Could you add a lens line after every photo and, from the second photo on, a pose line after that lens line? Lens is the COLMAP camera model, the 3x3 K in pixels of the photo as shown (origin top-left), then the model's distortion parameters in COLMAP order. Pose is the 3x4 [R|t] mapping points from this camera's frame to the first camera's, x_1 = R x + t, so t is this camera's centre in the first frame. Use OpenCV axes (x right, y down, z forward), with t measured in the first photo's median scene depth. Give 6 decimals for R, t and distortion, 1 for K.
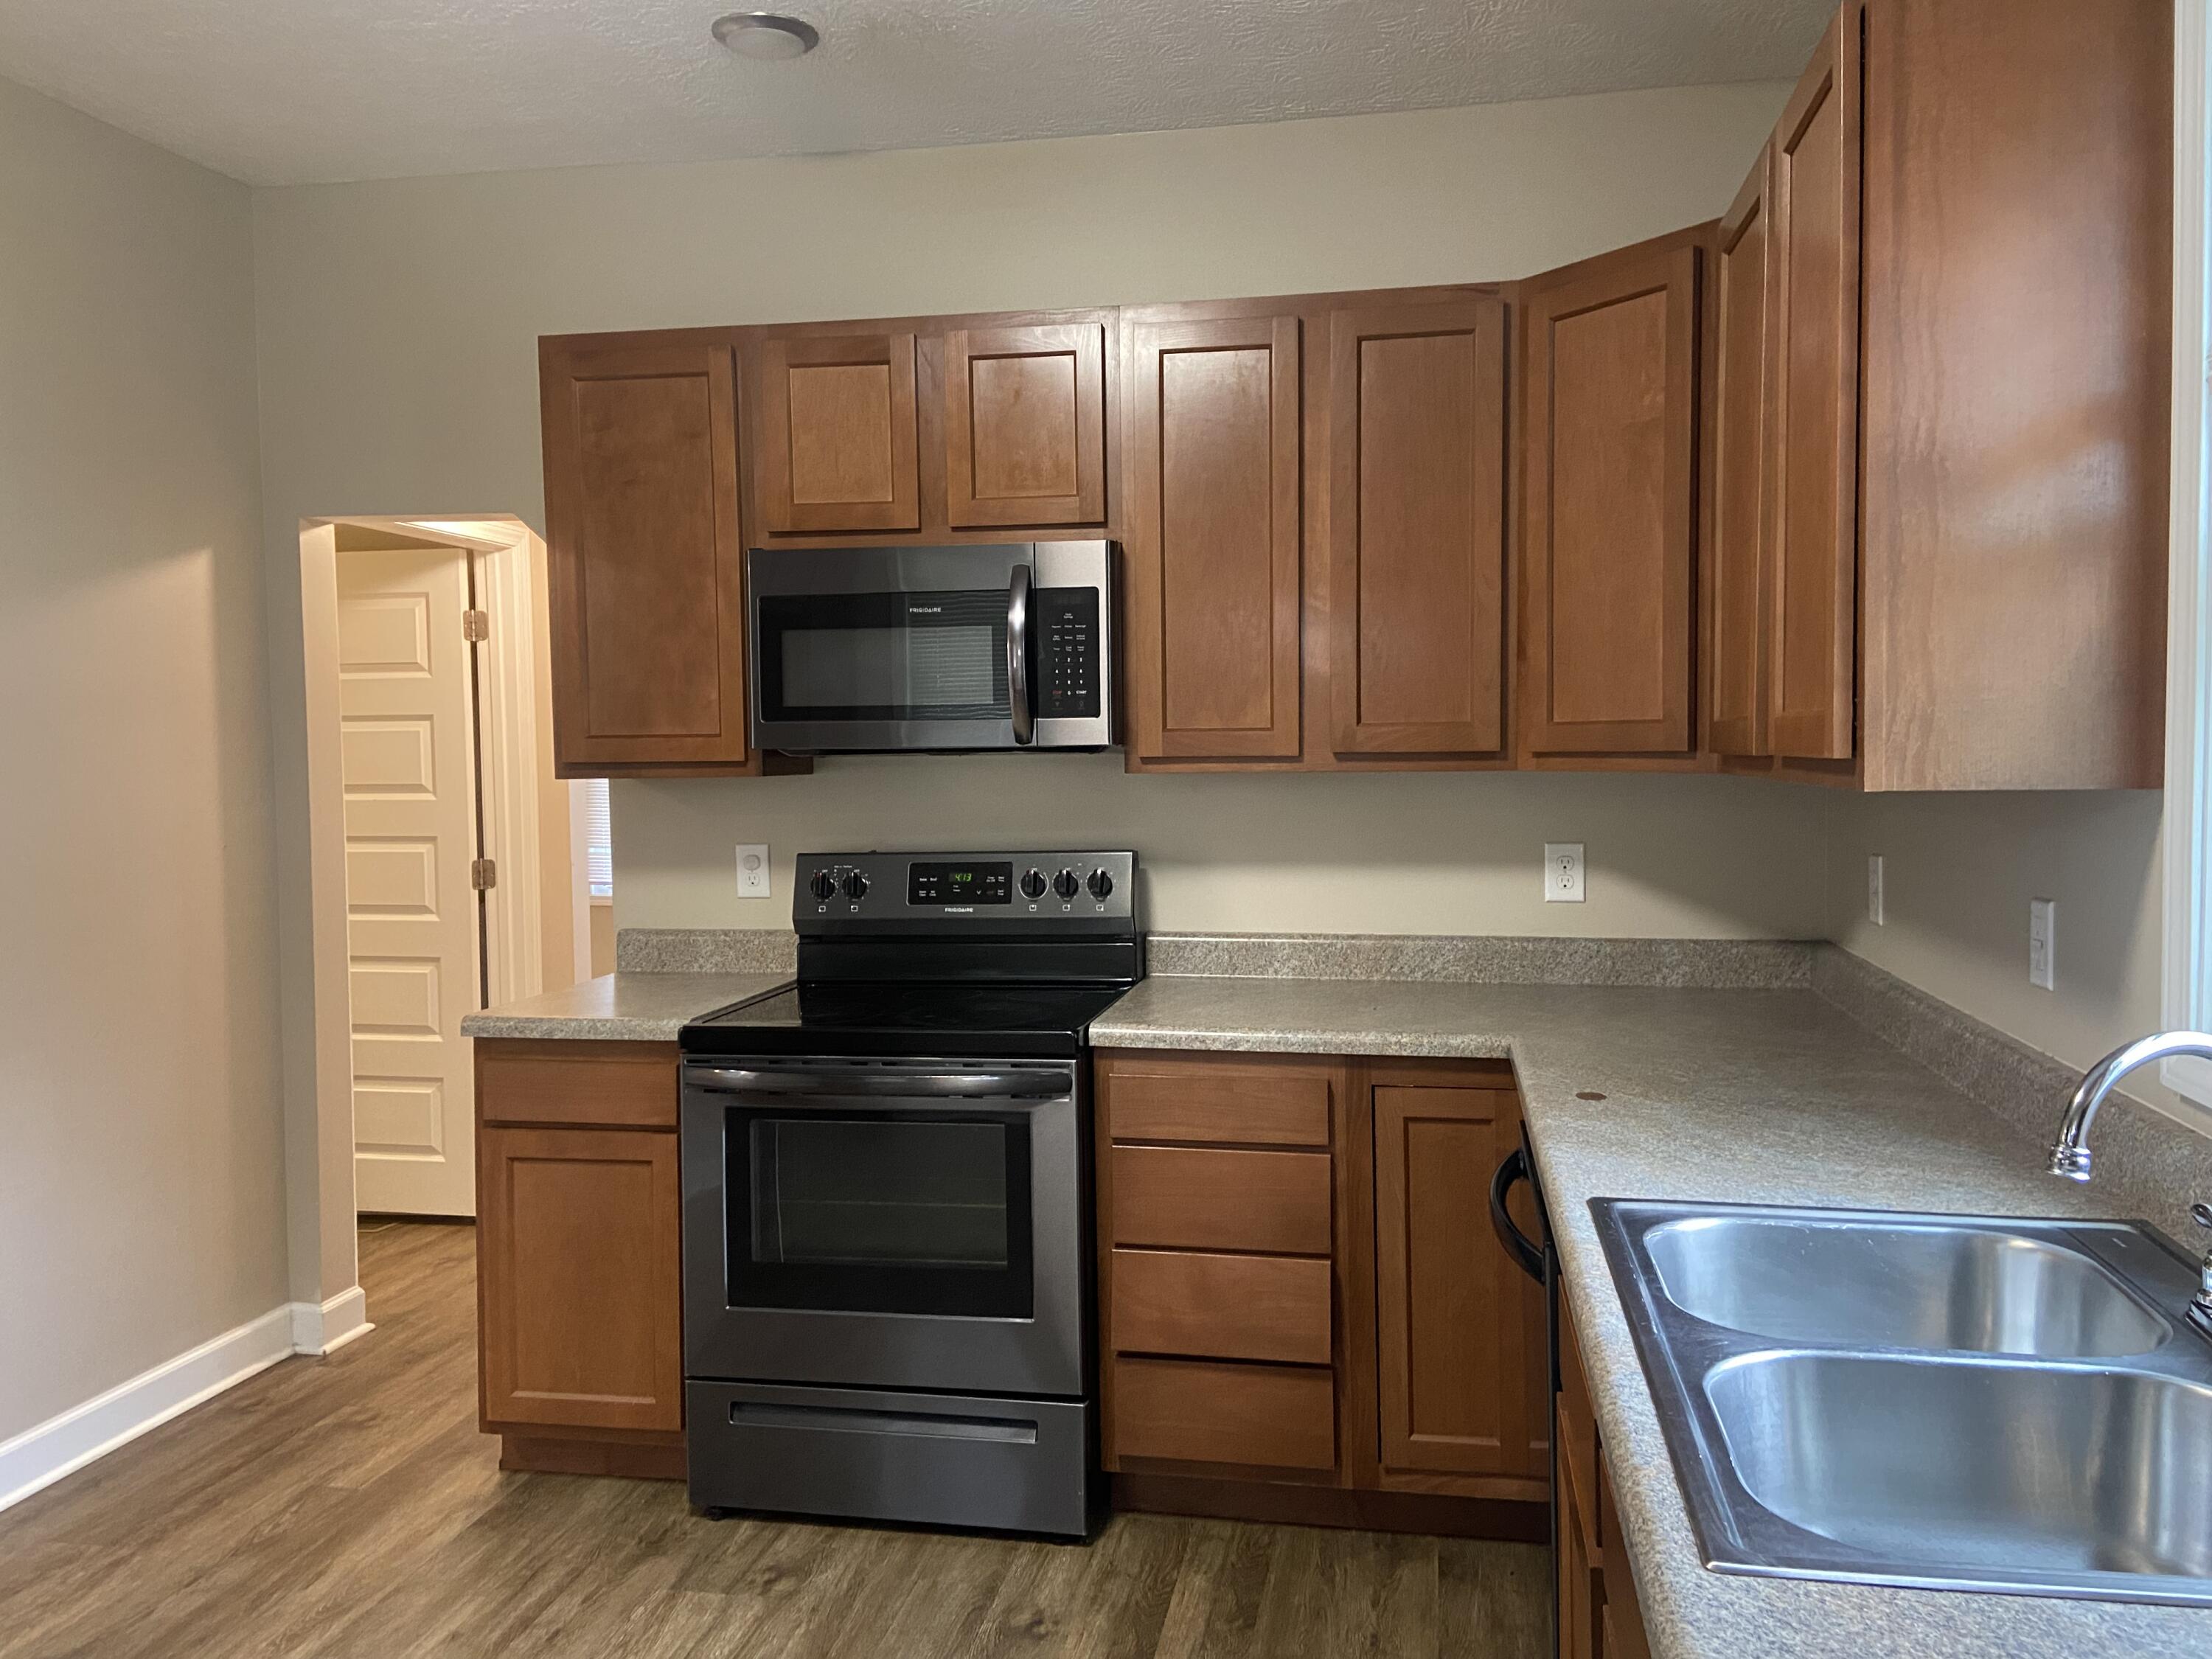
lens RADIAL K [[1665.1, 0, 1118.5], [0, 1665.1, 816.7], [0, 0, 1]] dist [0.114405, -0.136132]
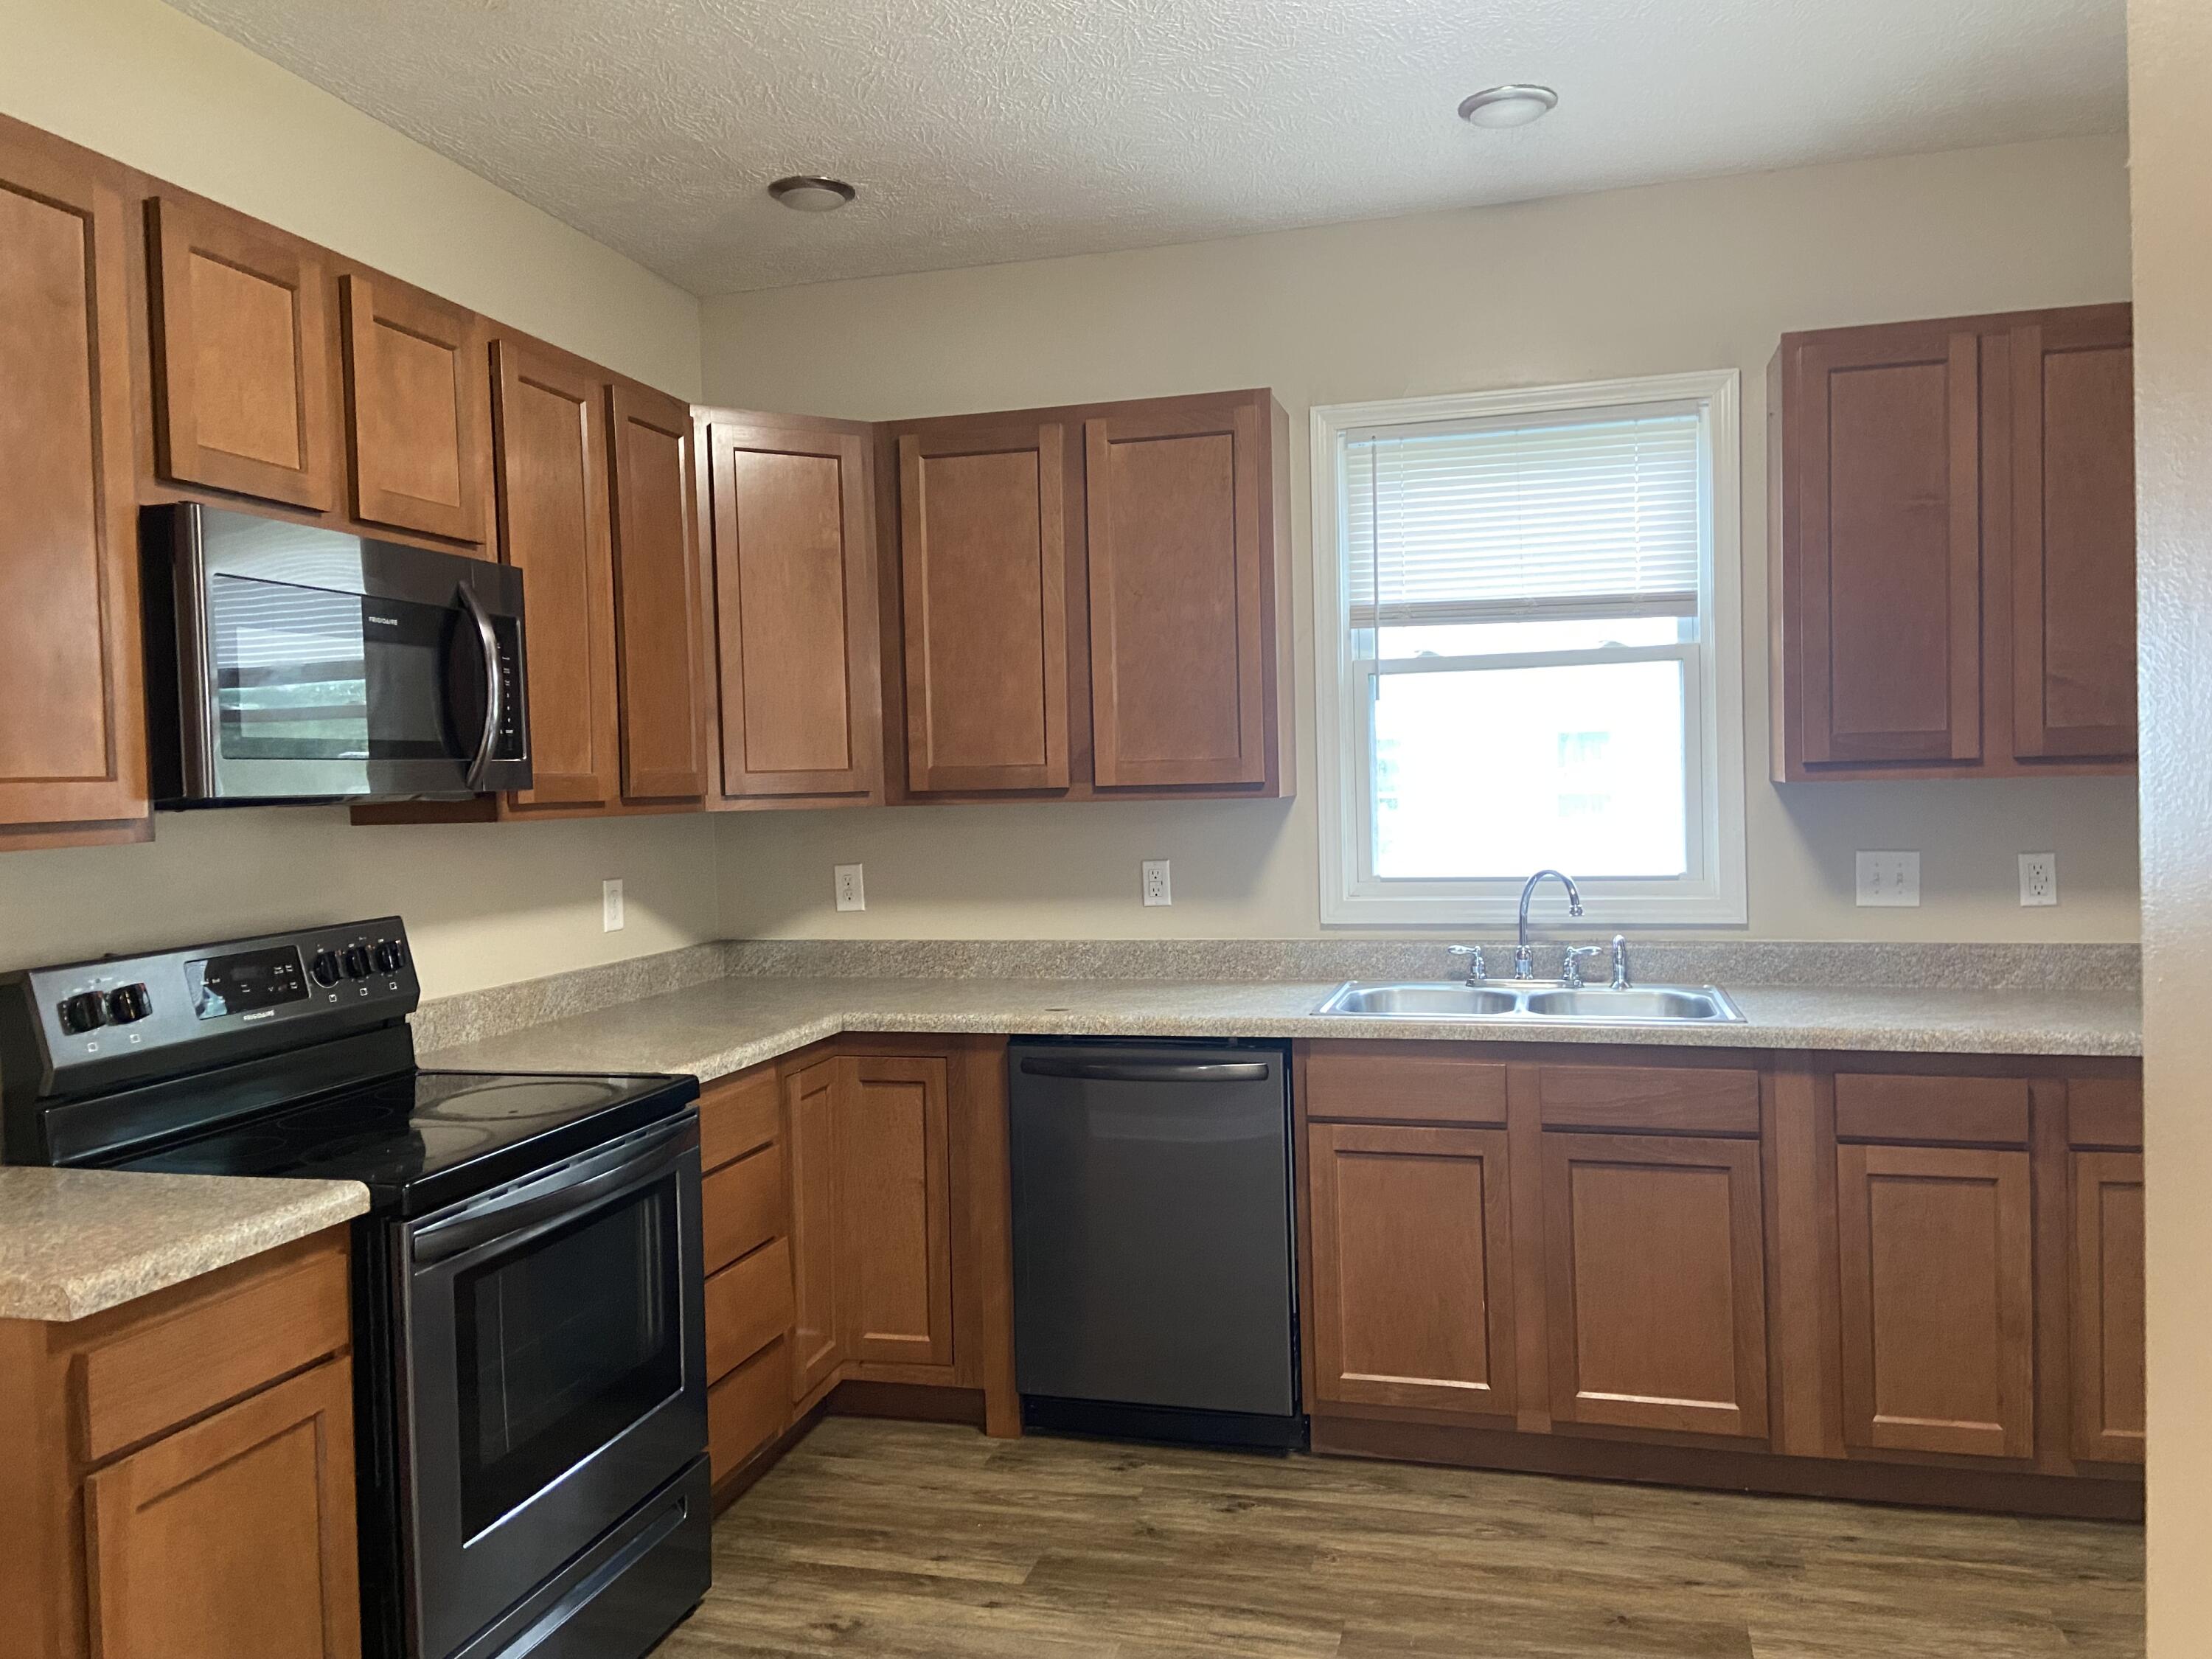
lens RADIAL K [[1665.1, 0, 1096.6], [0, 1665.1, 817.9], [0, 0, 1]] dist [0.114405, -0.136132]
pose [[0.086603, -0.015366, 0.996124, -0.989091], [0.073430, 0.997260, 0.008999, -0.014527], [-0.993533, 0.072366, 0.087494, 0.664253]]
